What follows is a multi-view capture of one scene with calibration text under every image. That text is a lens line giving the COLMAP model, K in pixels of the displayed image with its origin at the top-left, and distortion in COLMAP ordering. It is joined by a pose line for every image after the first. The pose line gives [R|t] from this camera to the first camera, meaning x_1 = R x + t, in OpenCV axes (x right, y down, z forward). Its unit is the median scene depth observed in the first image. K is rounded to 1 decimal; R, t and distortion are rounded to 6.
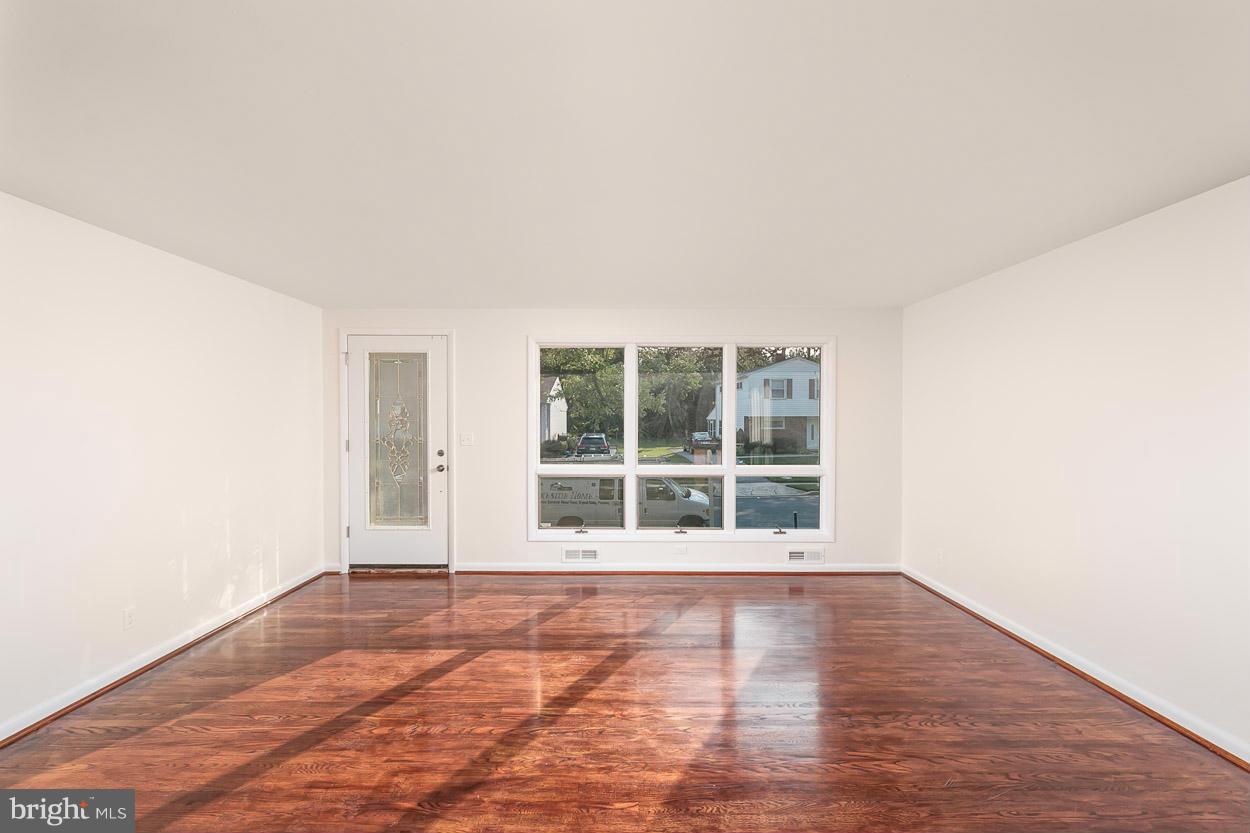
lens RADIAL K [[567.8, 0, 617.4], [0, 567.8, 418.6], [0, 0, 1]] dist [0.007470, -0.000948]
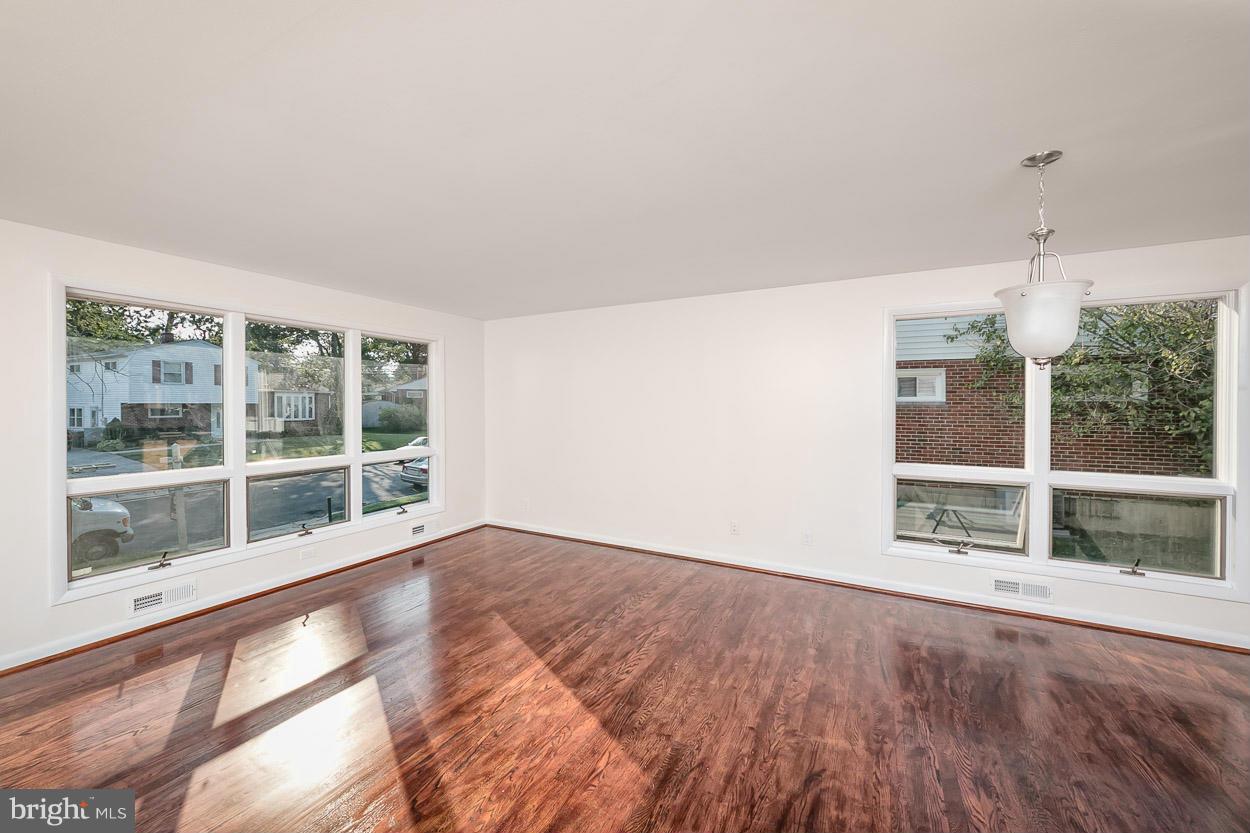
lens RADIAL K [[482.9, 0, 615.9], [0, 482.9, 398.7], [0, 0, 1]] dist [-0.001022, 0.000247]
pose [[0.482153, 0.010550, 0.876024, -0.322754], [0.002351, 0.999908, -0.013336, 0.001552], [-0.876084, 0.008489, 0.482084, 0.217994]]
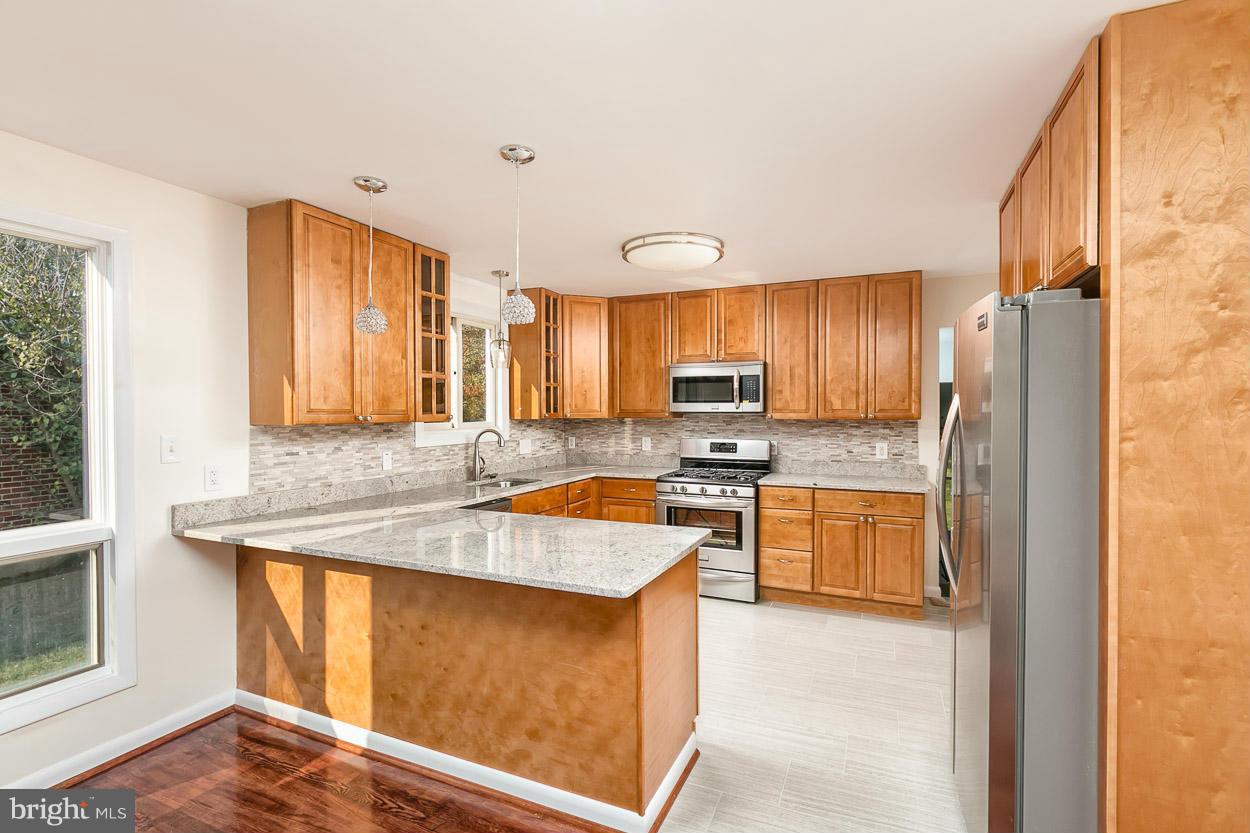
lens RADIAL K [[584.1, 0, 598.6], [0, 584.1, 426.0], [0, 0, 1]] dist [0.030107, 0.000581]
pose [[-0.899732, -0.011453, 0.436292, -0.043659], [0.003976, 0.999399, 0.034434, 0.001593], [-0.436425, 0.032716, -0.899146, 0.117327]]
